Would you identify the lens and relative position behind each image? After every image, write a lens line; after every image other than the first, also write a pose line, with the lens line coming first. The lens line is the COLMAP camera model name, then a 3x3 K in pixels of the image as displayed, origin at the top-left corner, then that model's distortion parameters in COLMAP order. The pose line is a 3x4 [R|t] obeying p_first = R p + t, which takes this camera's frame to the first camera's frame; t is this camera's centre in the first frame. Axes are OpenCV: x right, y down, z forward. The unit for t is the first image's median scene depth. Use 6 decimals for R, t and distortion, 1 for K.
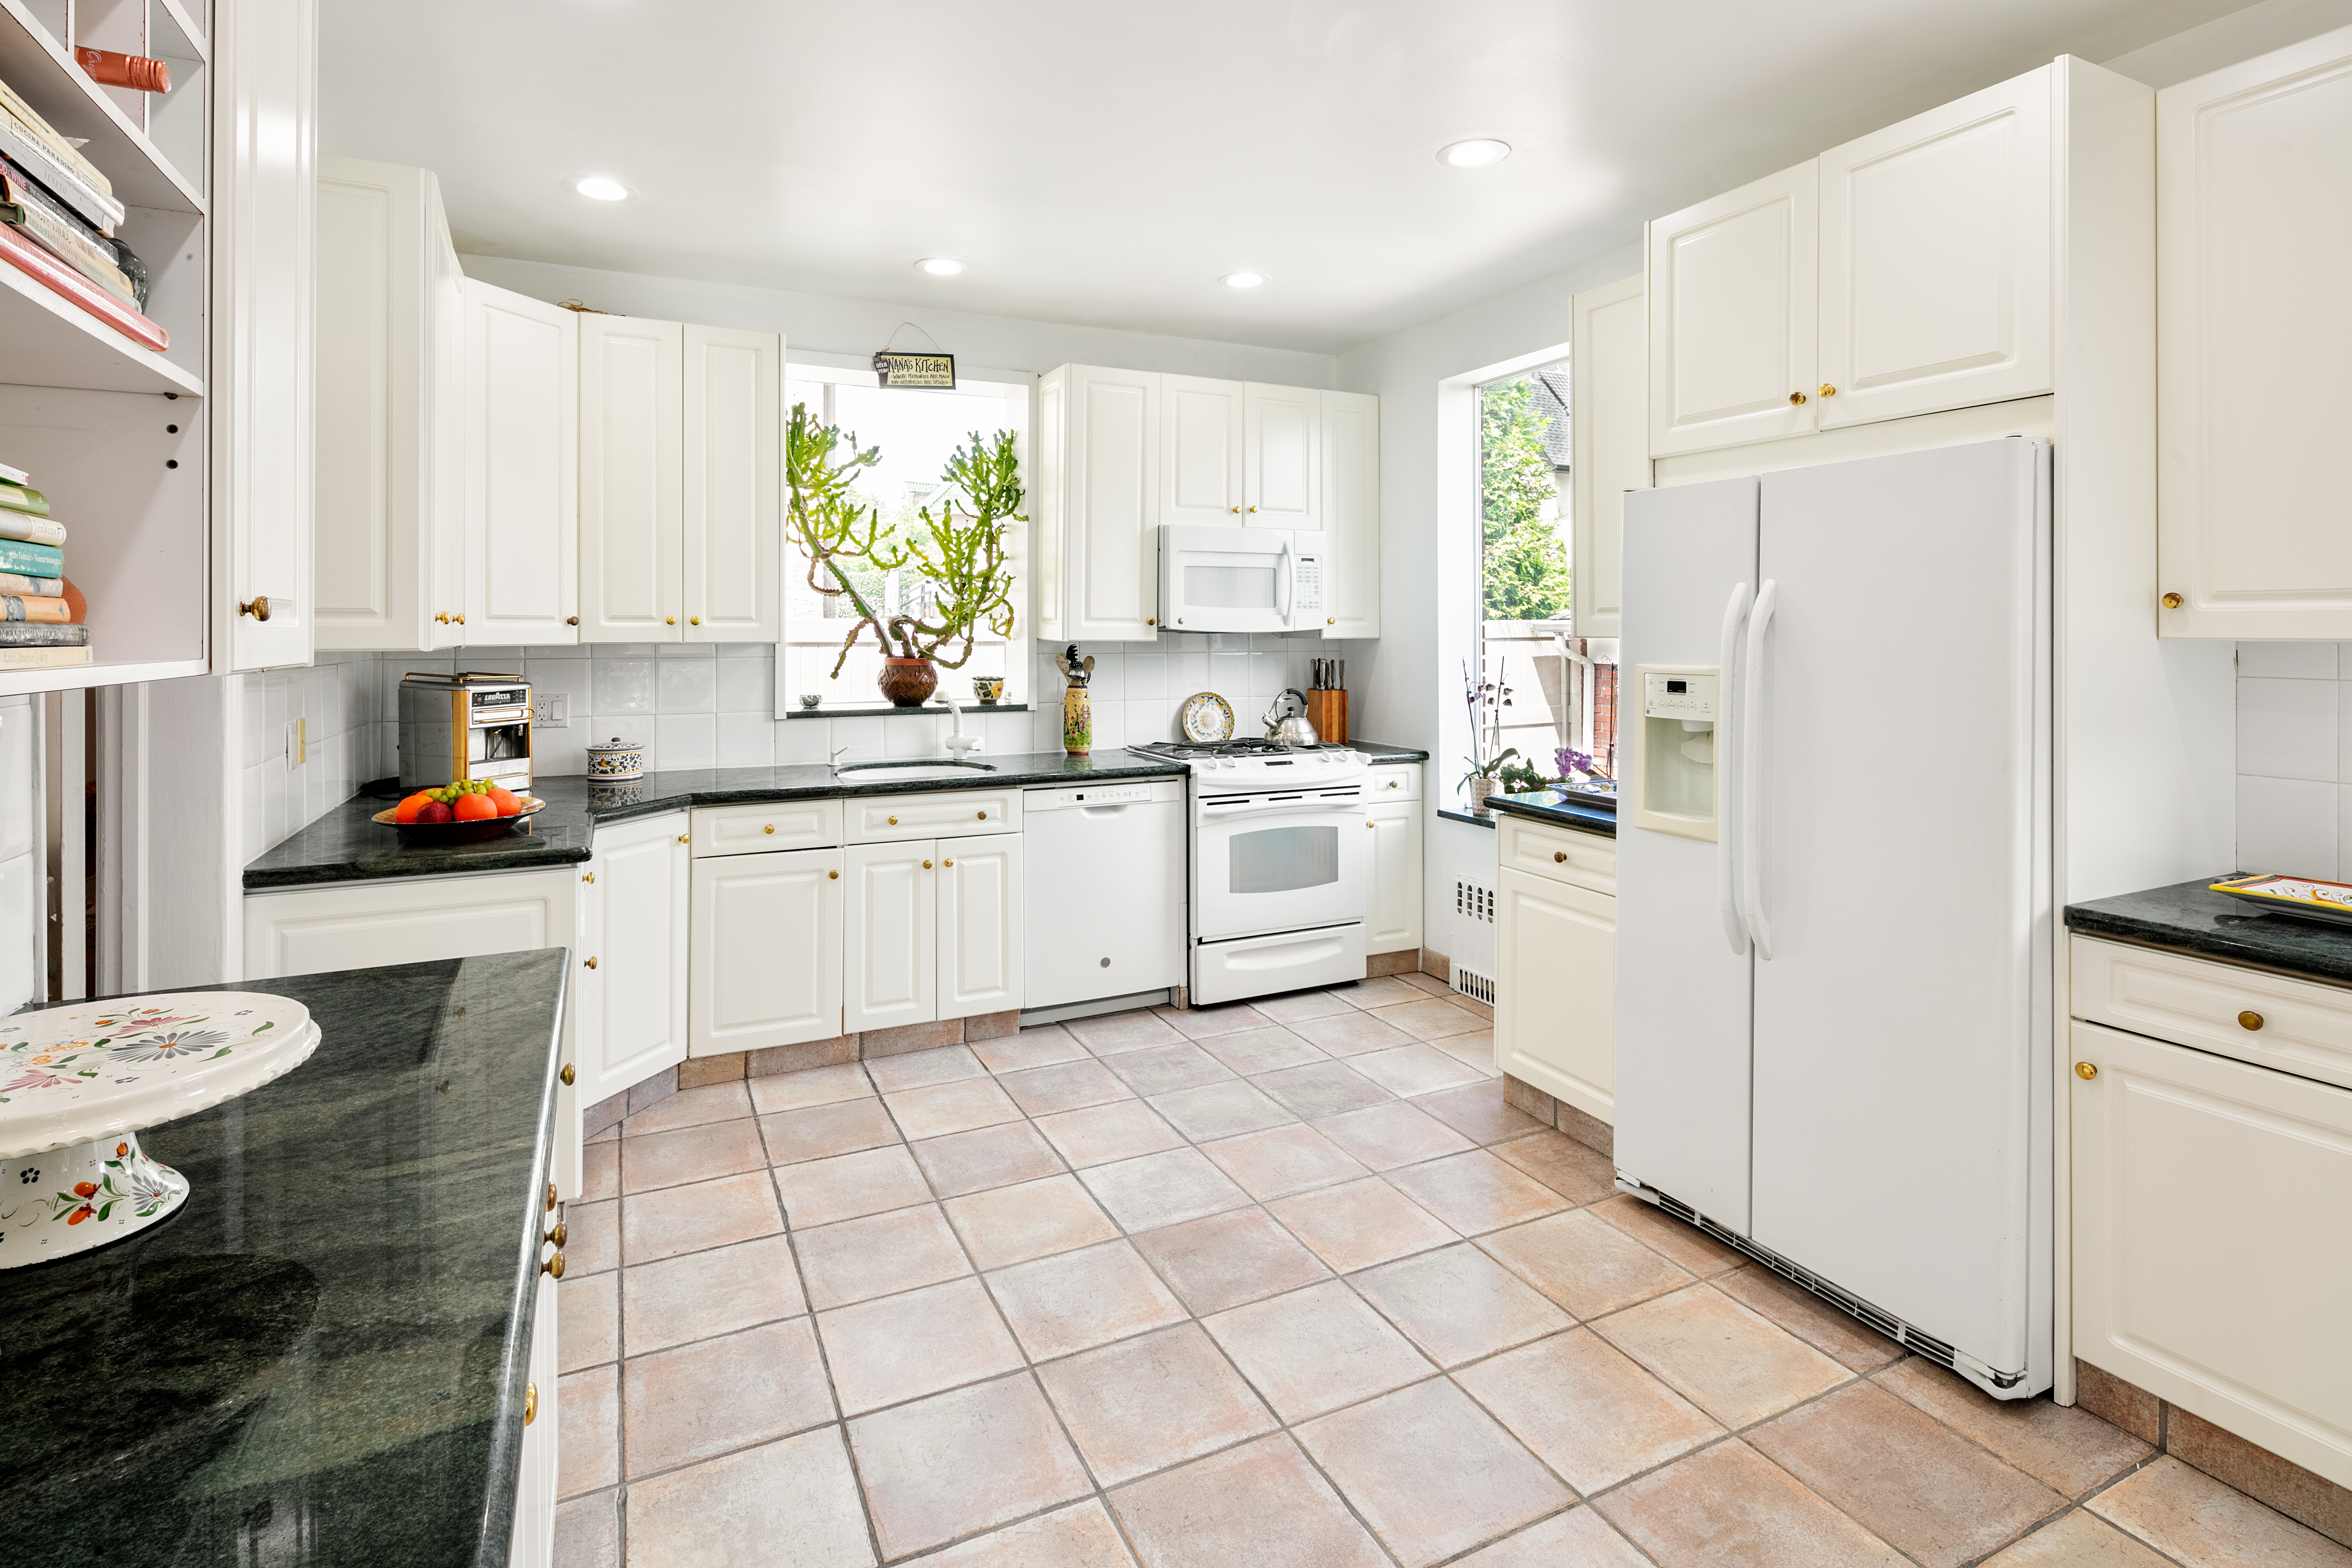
lens RADIAL K [[1157.4, 0, 1174.1], [0, 1157.4, 781.9], [0, 0, 1]] dist [0.010217, -0.004552]
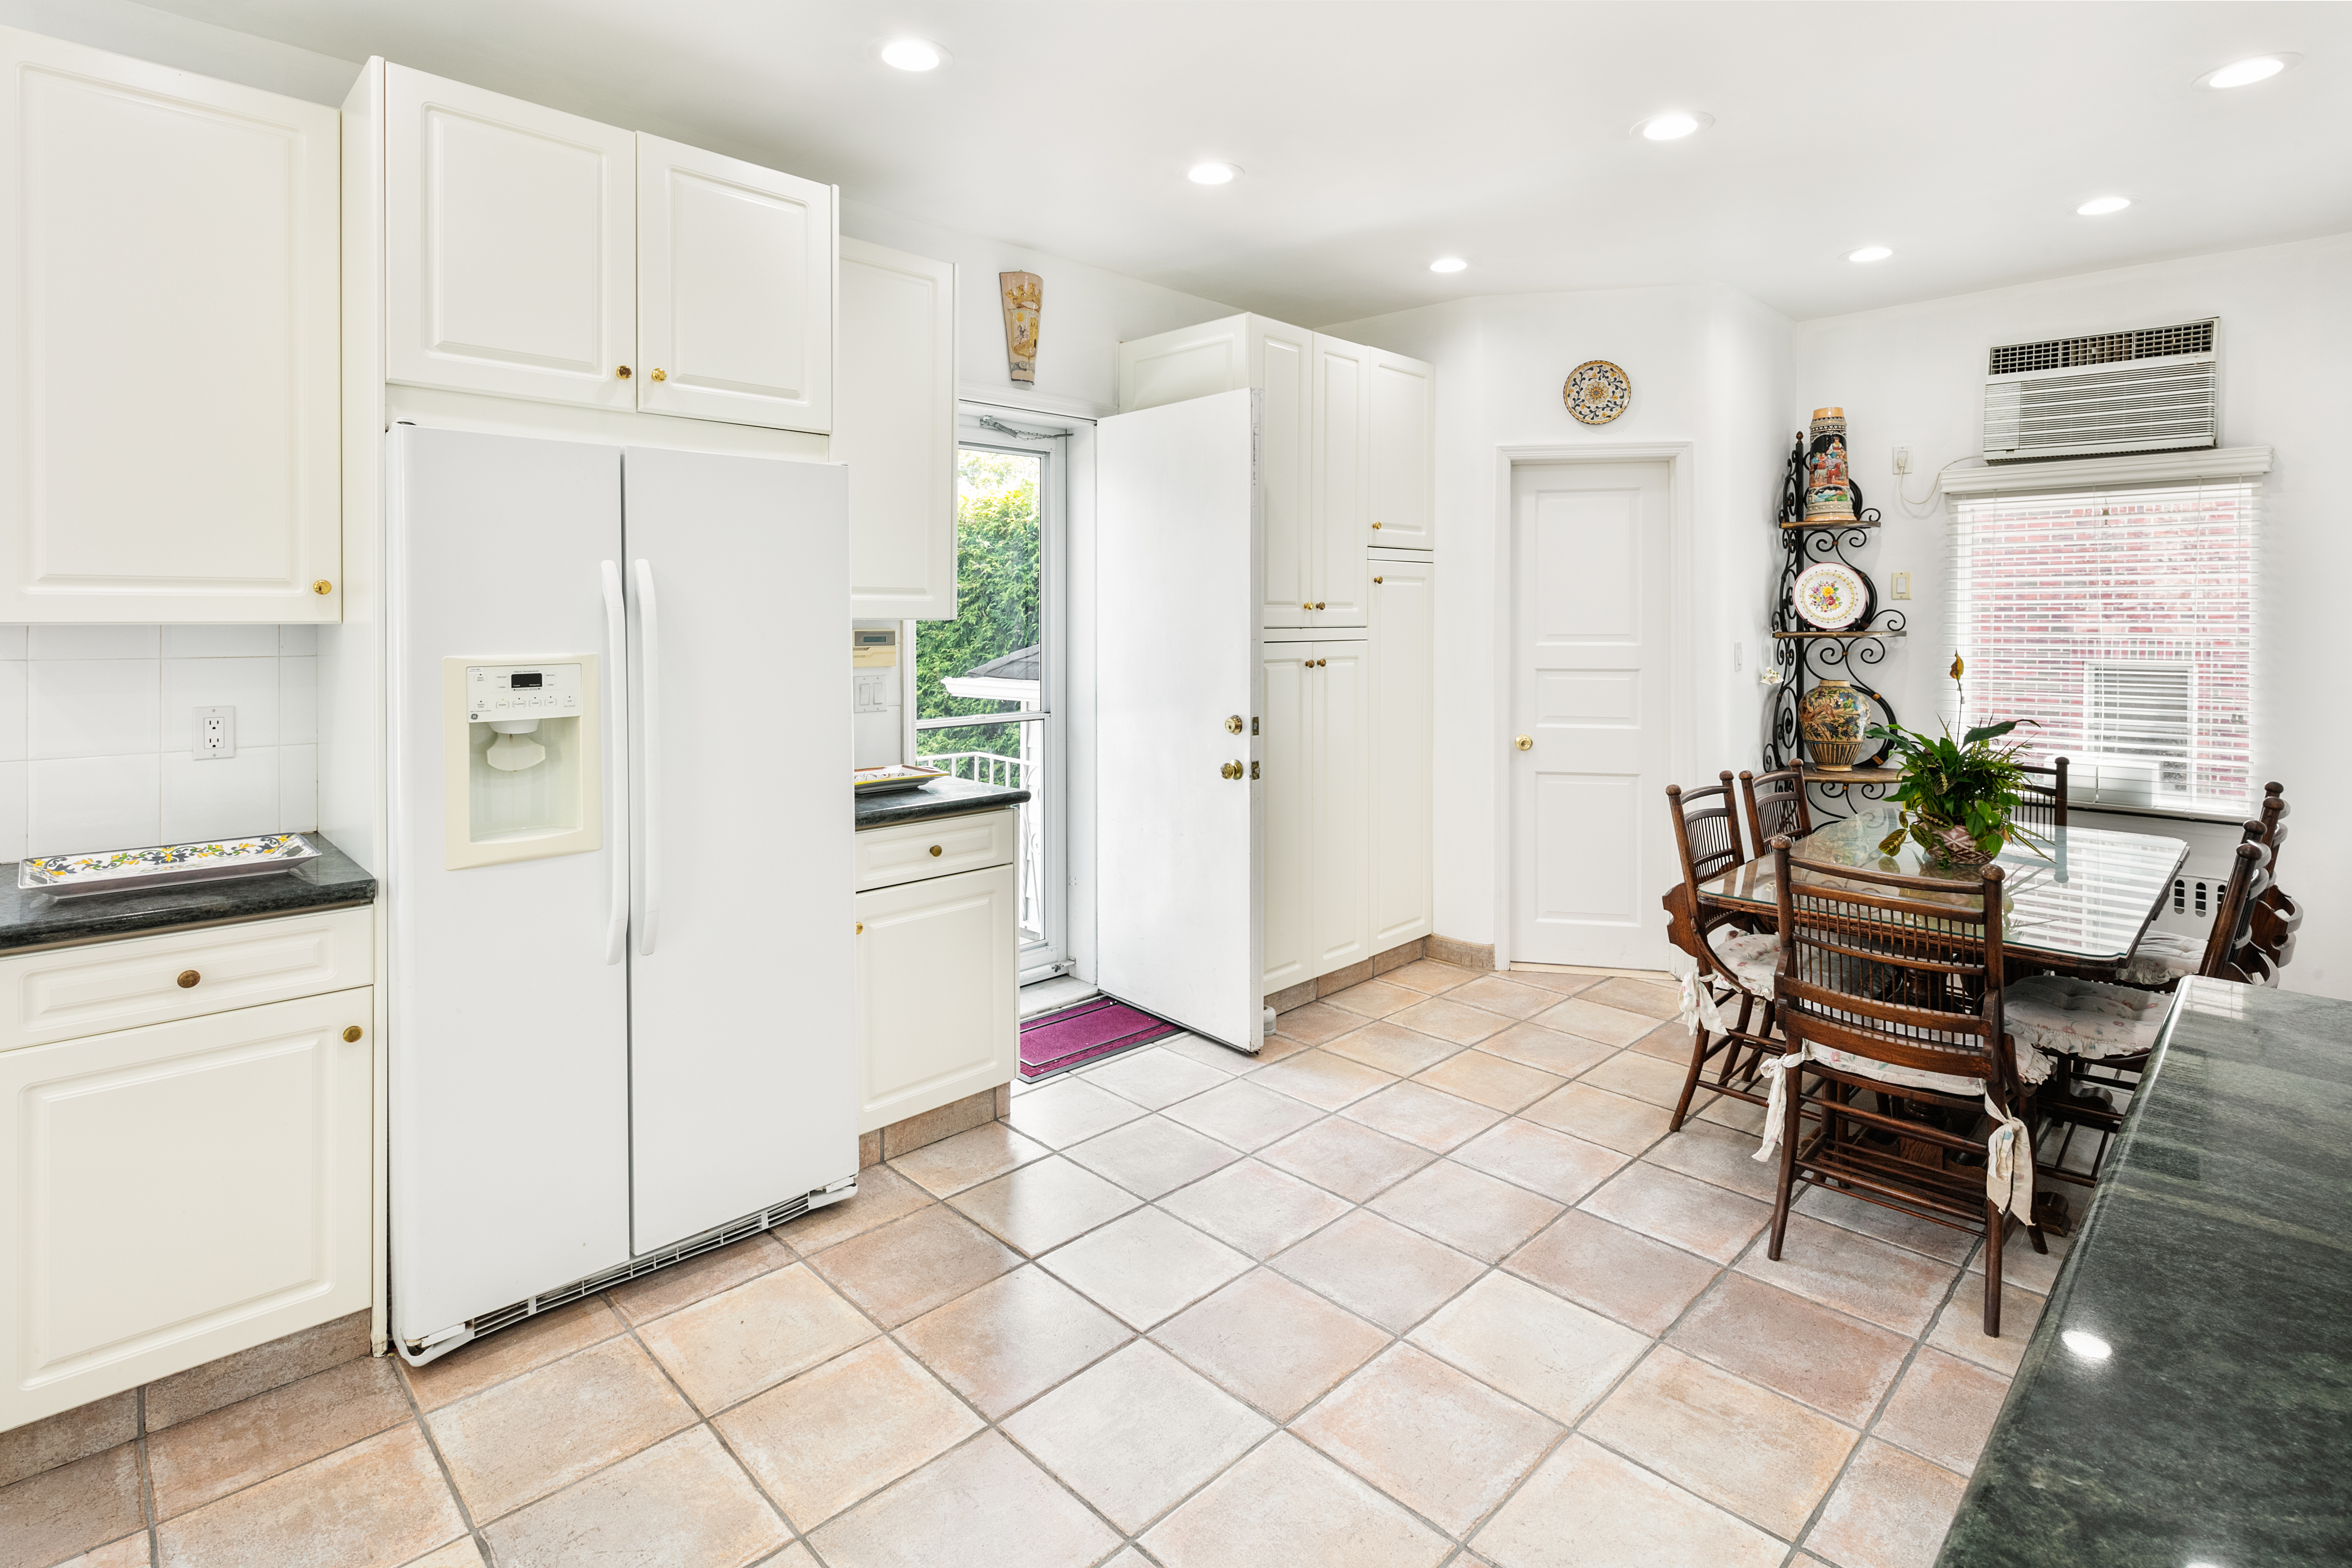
lens RADIAL K [[1157.4, 0, 1151.3], [0, 1157.4, 748.8], [0, 0, 1]] dist [0.010217, -0.004552]
pose [[-0.307566, -0.110668, 0.945069, -0.522915], [0.125995, 0.979731, 0.155731, -0.114687], [-0.943148, 0.166971, -0.287388, 0.882252]]
